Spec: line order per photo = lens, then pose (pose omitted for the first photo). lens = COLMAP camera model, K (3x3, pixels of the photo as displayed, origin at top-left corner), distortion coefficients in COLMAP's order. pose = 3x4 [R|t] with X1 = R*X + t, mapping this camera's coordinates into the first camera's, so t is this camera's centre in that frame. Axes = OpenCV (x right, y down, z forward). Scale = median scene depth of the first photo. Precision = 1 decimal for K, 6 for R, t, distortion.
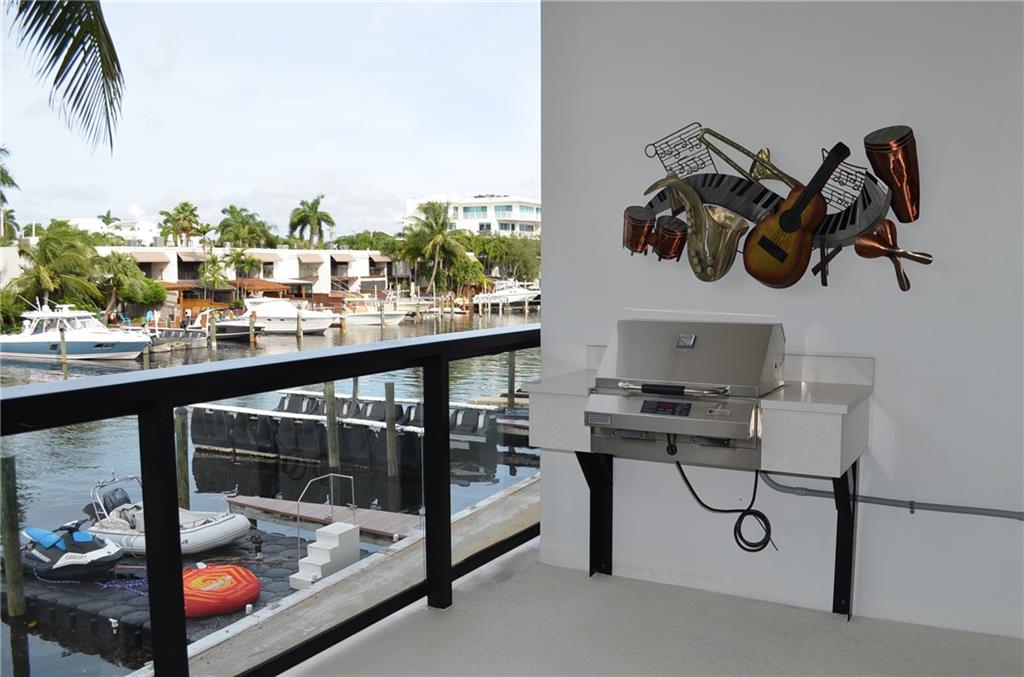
lens RADIAL K [[890.6, 0, 512.0], [0, 890.6, 338.5], [0, 0, 1]] dist [-0.074095, -0.001713]
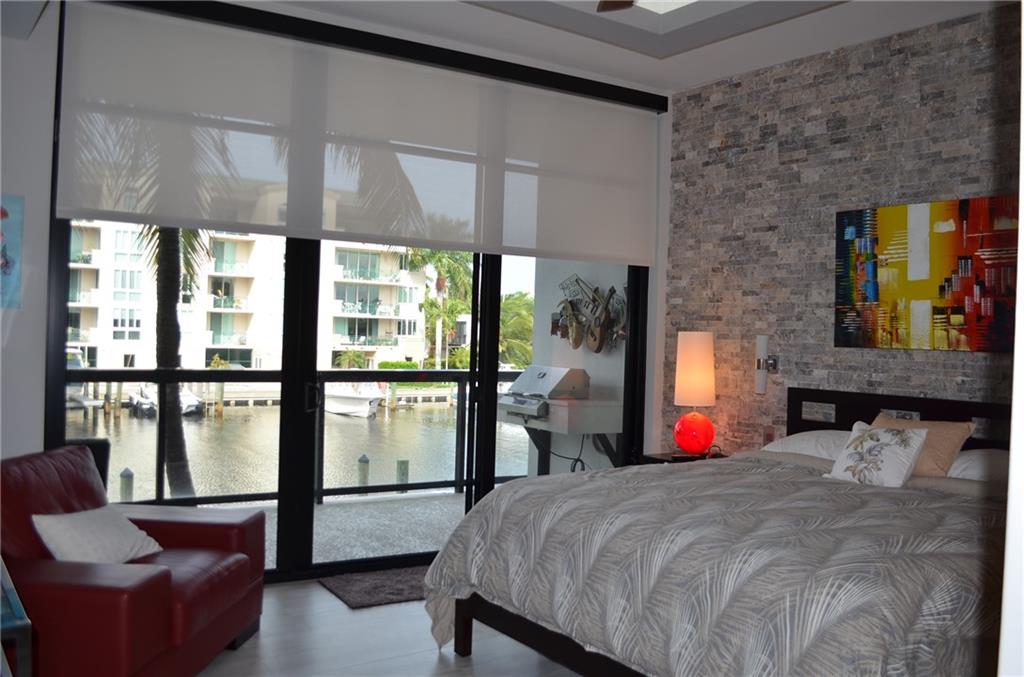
lens RADIAL K [[890.6, 0, 512.0], [0, 890.6, 338.5], [0, 0, 1]] dist [-0.074095, -0.001713]
pose [[0.875806, 0.033860, -0.481475, 0.062393], [-0.073062, 0.995342, -0.062902, 0.003006], [0.477102, 0.090267, 0.874200, -0.051488]]
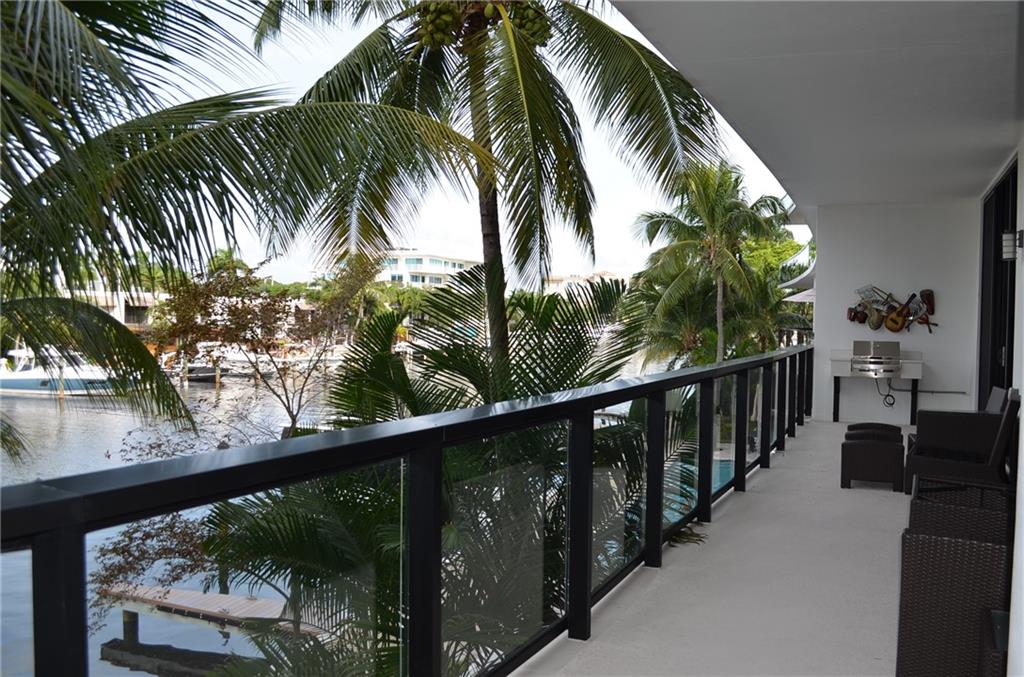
lens RADIAL K [[890.6, 0, 512.0], [0, 890.6, 338.5], [0, 0, 1]] dist [-0.074095, -0.001713]
pose [[0.990105, 0.014314, 0.139597, -0.094571], [-0.006432, 0.998368, -0.056745, 0.009801], [-0.140181, 0.055286, 0.988581, -0.125263]]
